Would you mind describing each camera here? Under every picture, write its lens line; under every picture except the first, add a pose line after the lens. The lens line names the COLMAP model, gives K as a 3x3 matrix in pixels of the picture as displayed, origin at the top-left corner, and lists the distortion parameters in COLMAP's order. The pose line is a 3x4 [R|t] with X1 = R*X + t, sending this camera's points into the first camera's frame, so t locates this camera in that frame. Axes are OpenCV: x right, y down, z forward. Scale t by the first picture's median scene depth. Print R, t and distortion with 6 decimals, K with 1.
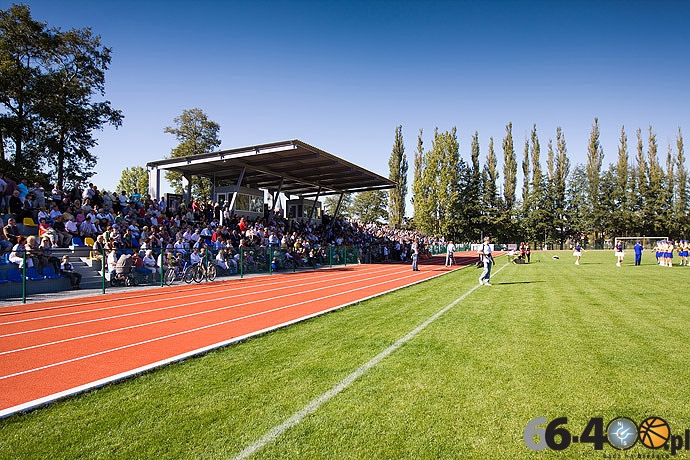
lens RADIAL K [[499.9, 0, 345.0], [0, 499.9, 230.0], [0, 0, 1]] dist [-0.073262, 0.038440]
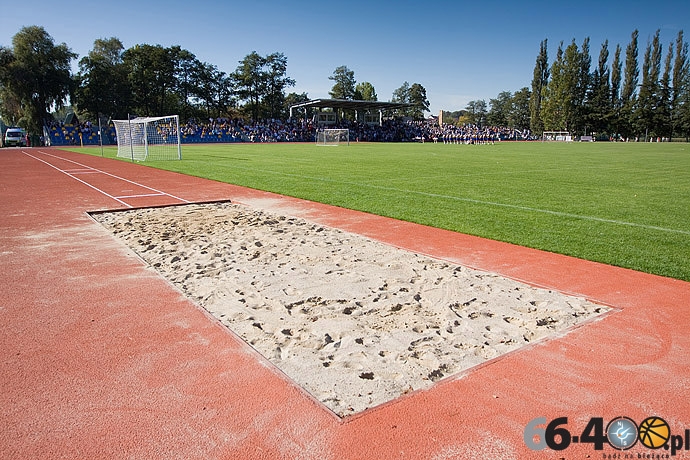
lens RADIAL K [[499.9, 0, 345.0], [0, 499.9, 230.0], [0, 0, 1]] dist [-0.073262, 0.038440]
pose [[0.826310, 0.111179, -0.552132, 0.472213], [0.011868, 0.976668, 0.214427, -0.013664], [0.563090, -0.183736, 0.805711, -0.392325]]
